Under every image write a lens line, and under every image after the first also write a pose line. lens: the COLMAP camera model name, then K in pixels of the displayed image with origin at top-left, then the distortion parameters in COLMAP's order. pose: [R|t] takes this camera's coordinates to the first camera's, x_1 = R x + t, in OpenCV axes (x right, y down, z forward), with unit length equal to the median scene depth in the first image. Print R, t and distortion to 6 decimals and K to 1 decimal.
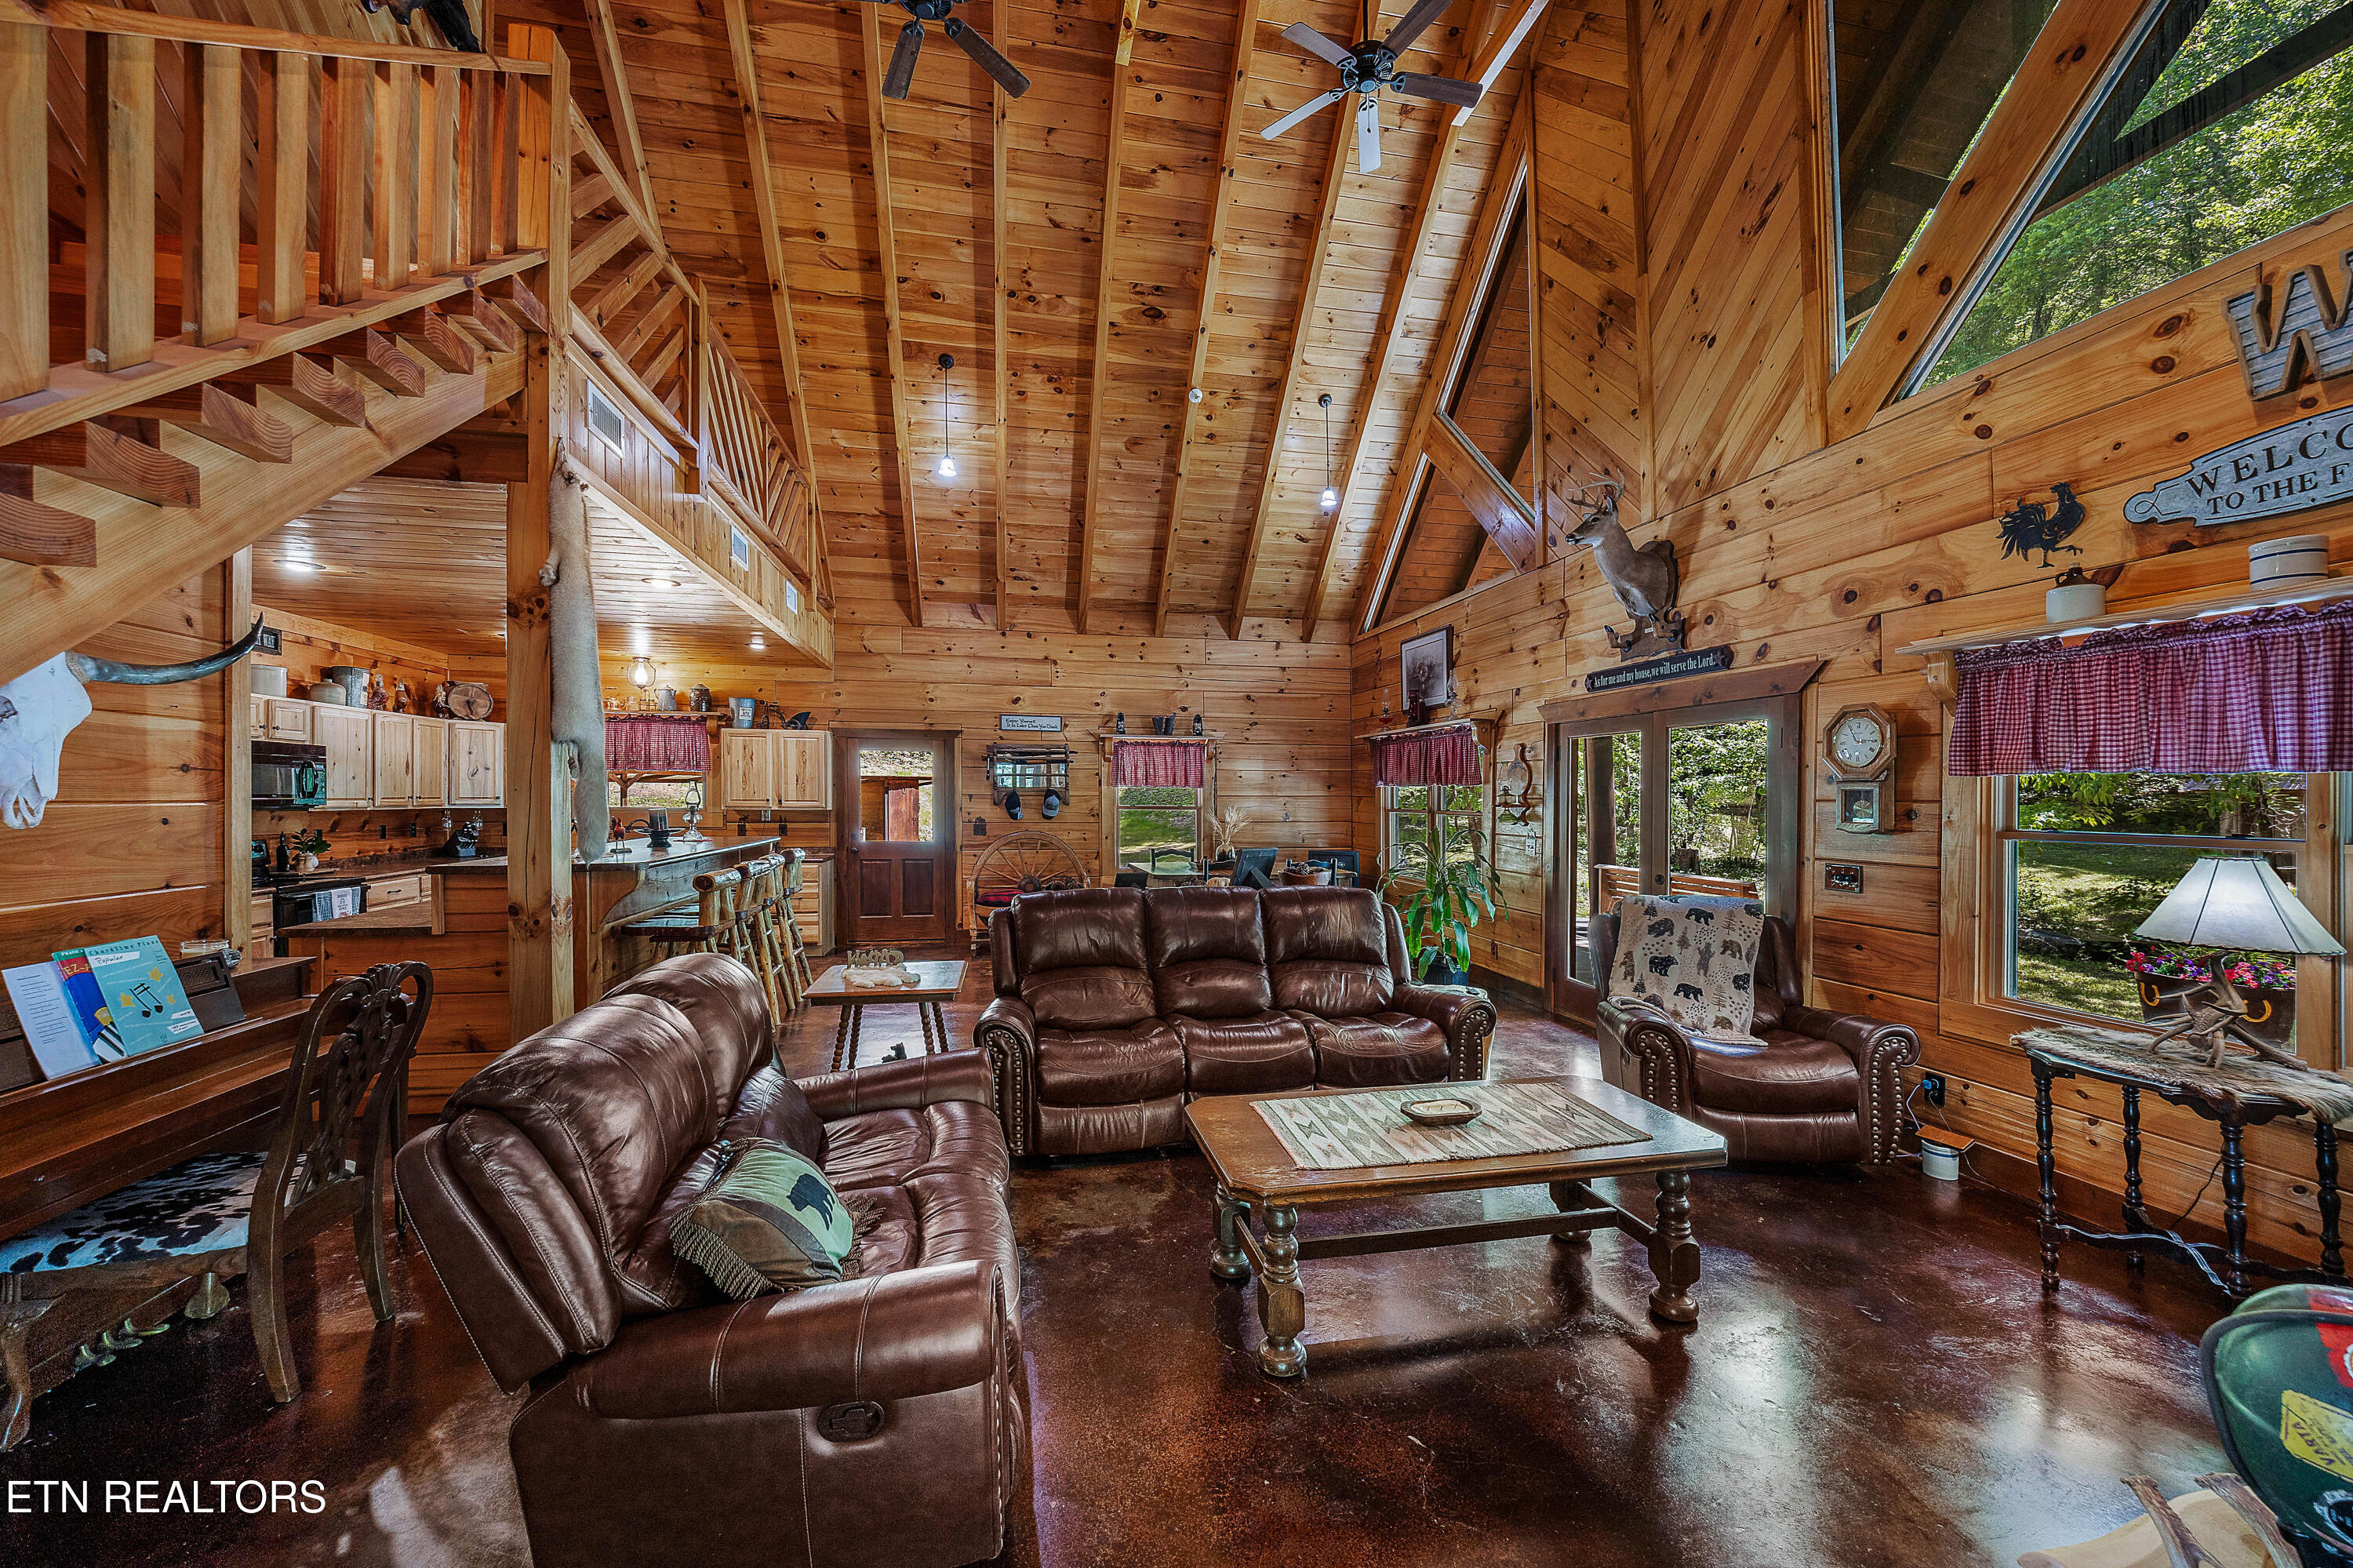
lens RADIAL K [[843.3, 0, 1220.3], [0, 843.3, 814.9], [0, 0, 1]] dist [-0.016559, -0.000466]
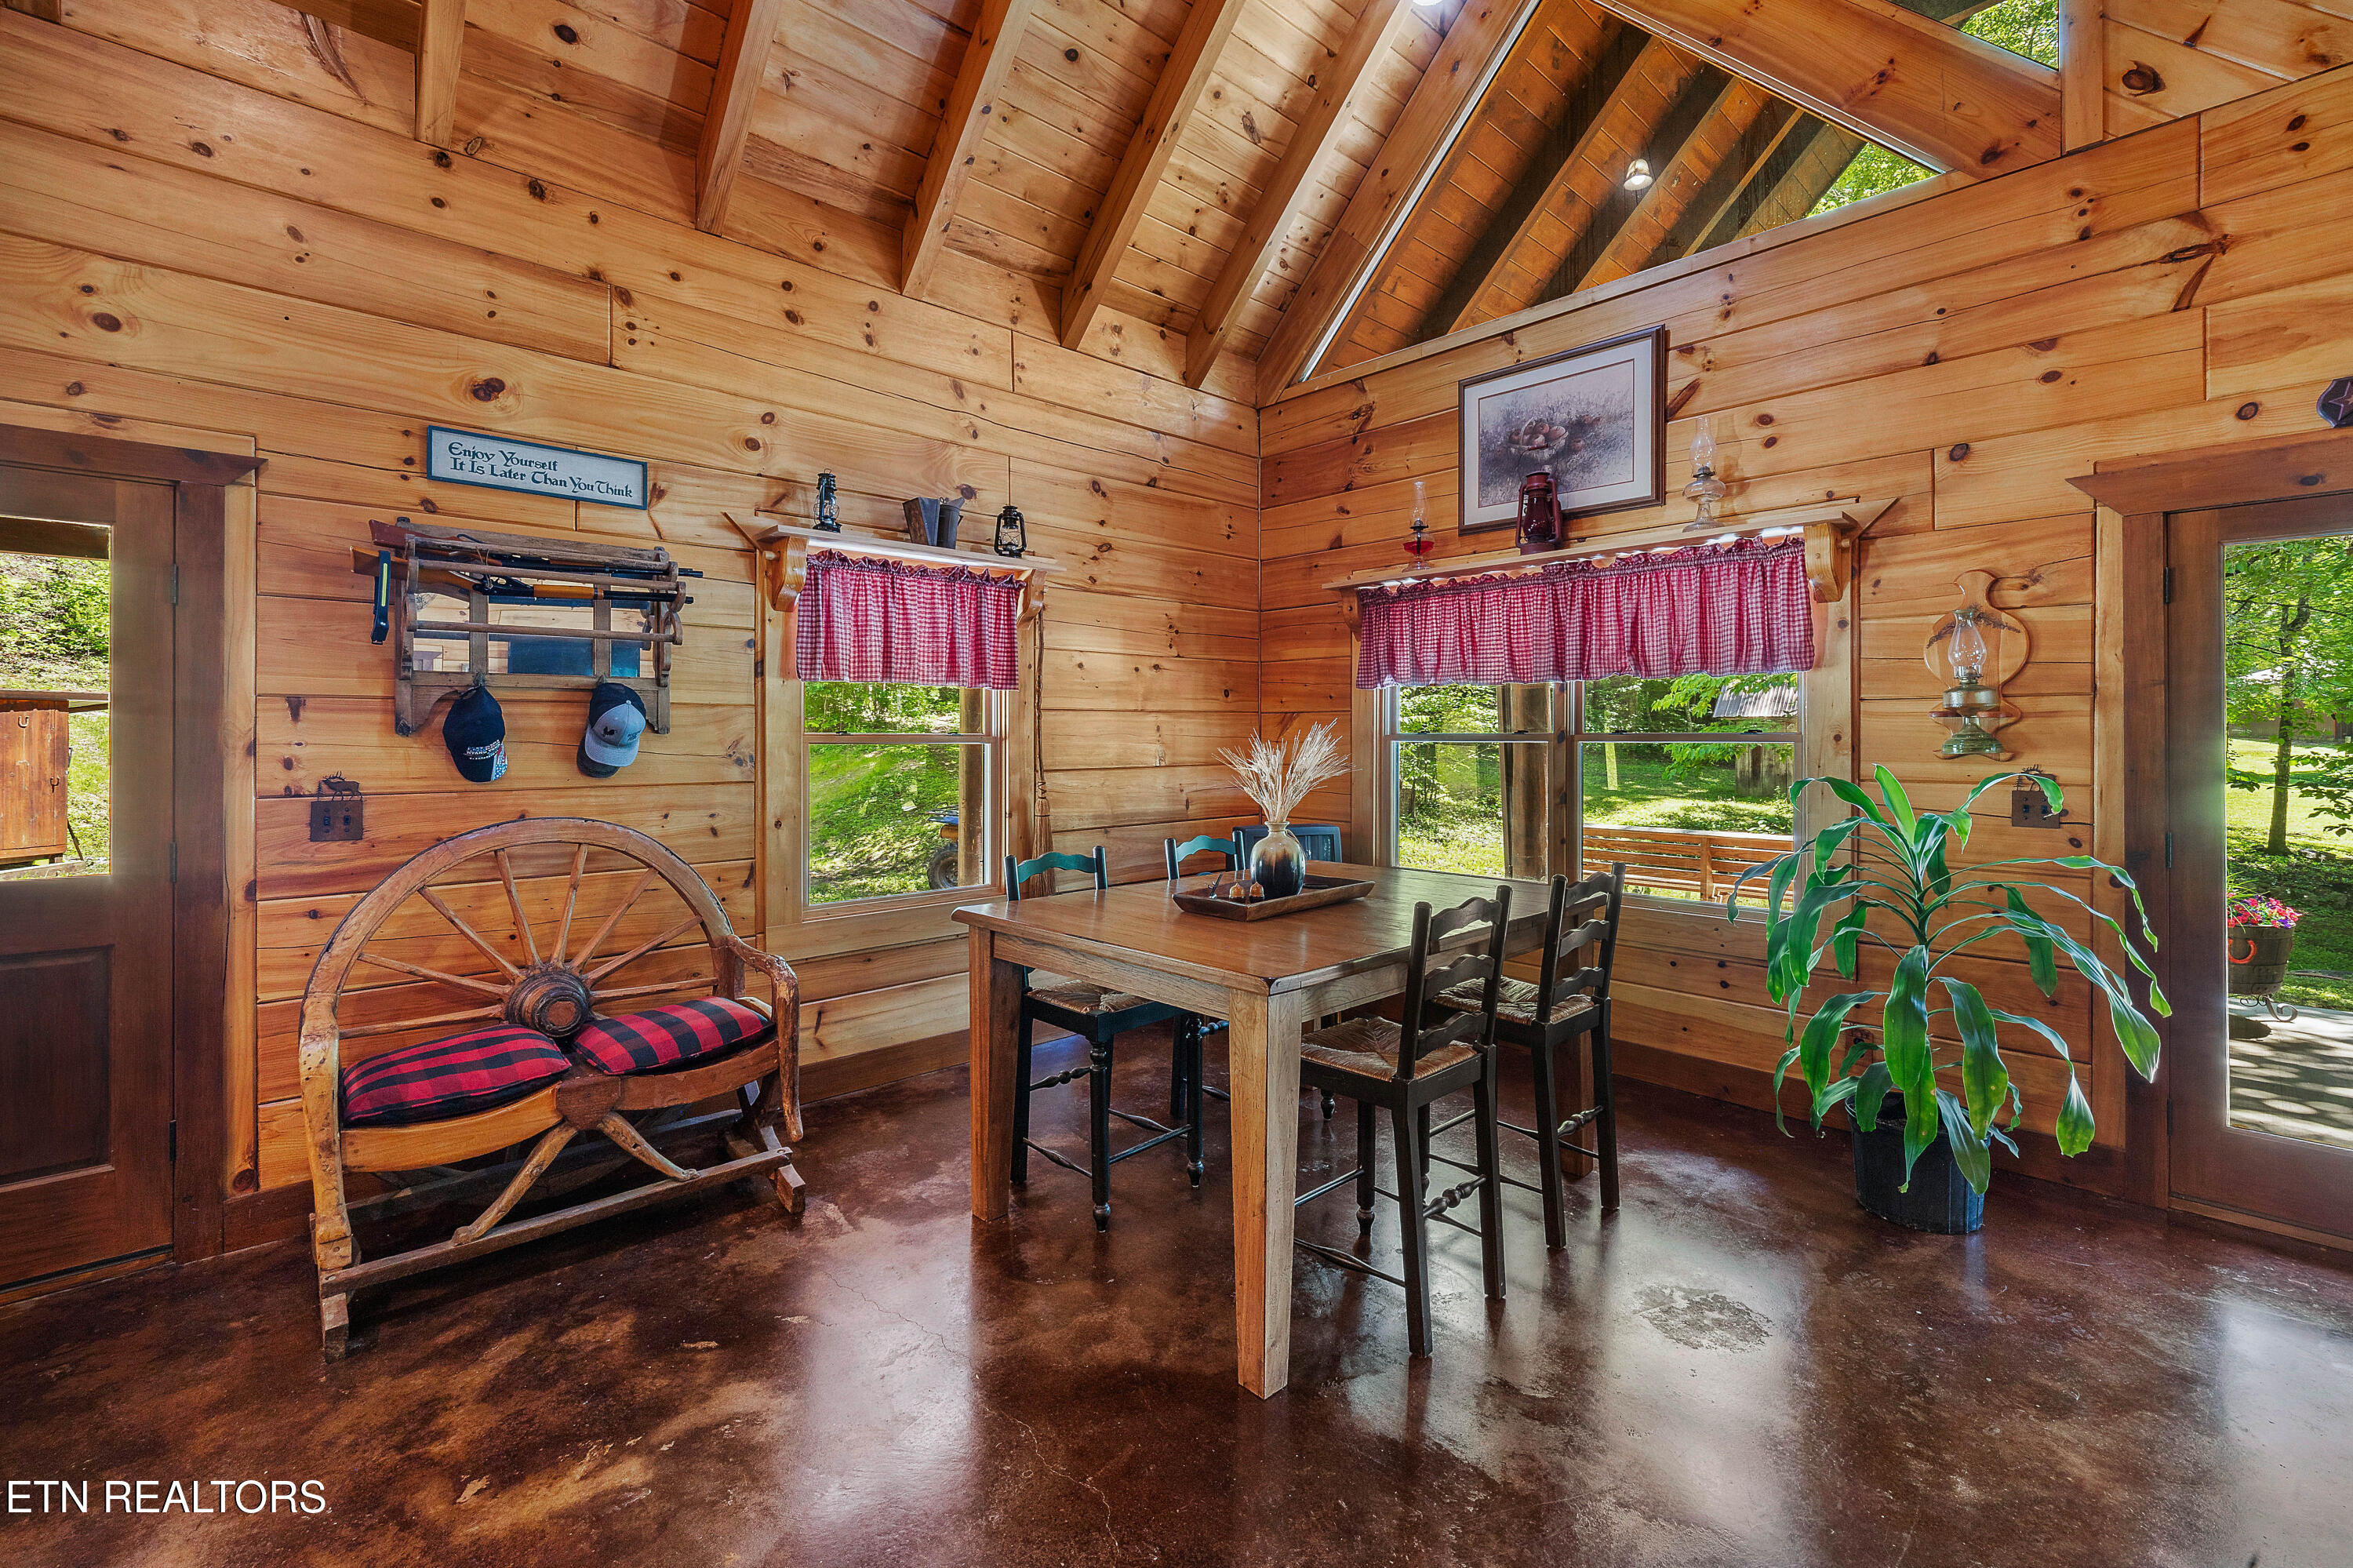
lens RADIAL K [[1013.1, 0, 1178.3], [0, 1013.1, 723.8], [0, 0, 1]] dist [-0.001239, 0.001021]
pose [[0.883509, -0.005291, 0.468383, -0.223146], [0.019809, 0.999464, -0.026075, -0.000219], [-0.467994, 0.032316, 0.883140, 0.648999]]
